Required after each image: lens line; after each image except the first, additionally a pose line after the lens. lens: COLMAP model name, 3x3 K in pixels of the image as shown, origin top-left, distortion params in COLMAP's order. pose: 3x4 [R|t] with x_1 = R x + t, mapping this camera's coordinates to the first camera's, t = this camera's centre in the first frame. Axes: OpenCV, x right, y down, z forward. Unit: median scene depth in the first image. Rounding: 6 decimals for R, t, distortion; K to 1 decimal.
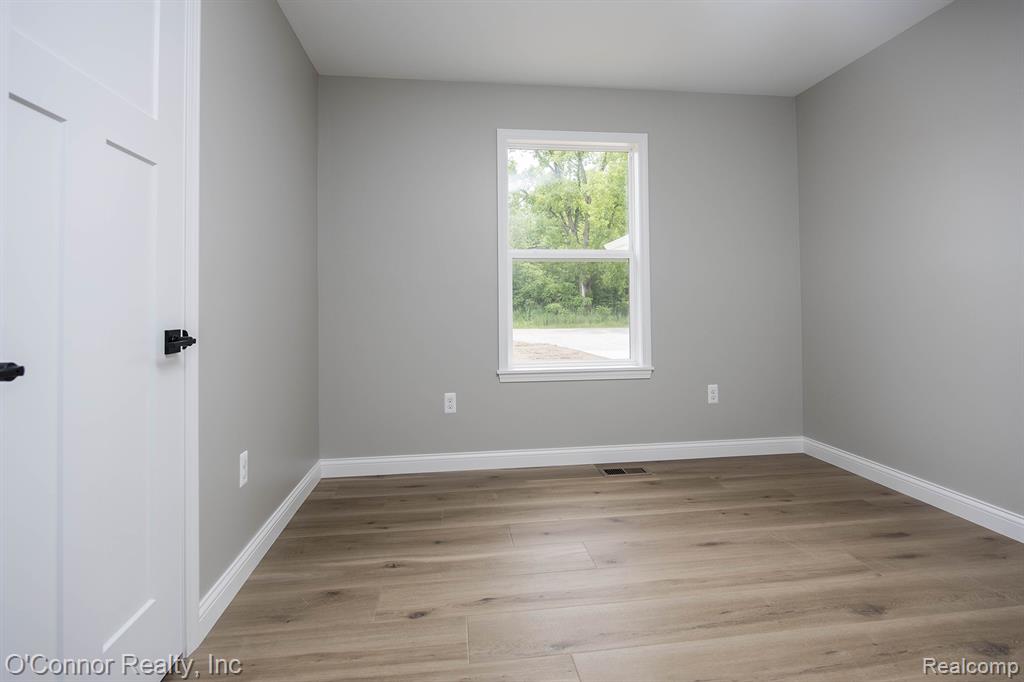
lens RADIAL K [[500.3, 0, 513.3], [0, 500.3, 301.1], [0, 0, 1]] dist [0.002696, 0.000348]
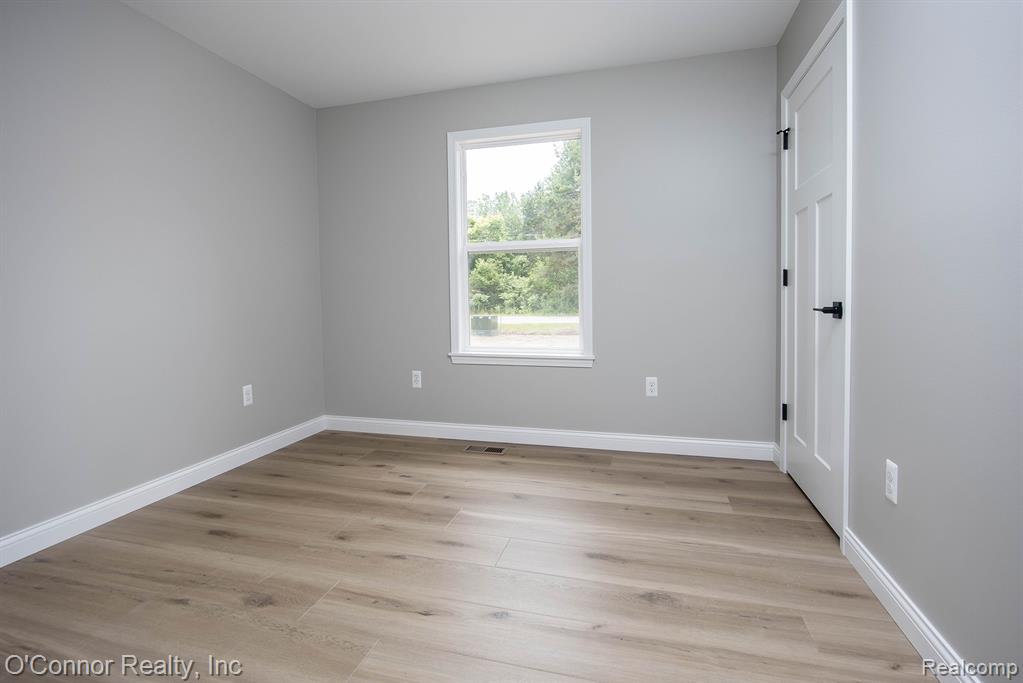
lens RADIAL K [[476.5, 0, 516.2], [0, 476.5, 315.3], [0, 0, 1]] dist [-0.000662, -0.000112]
pose [[0.919700, 0.010622, -0.392477, 0.523762], [0.011785, 0.998437, 0.054638, -0.003121], [0.392444, -0.054876, 0.918137, 0.075819]]
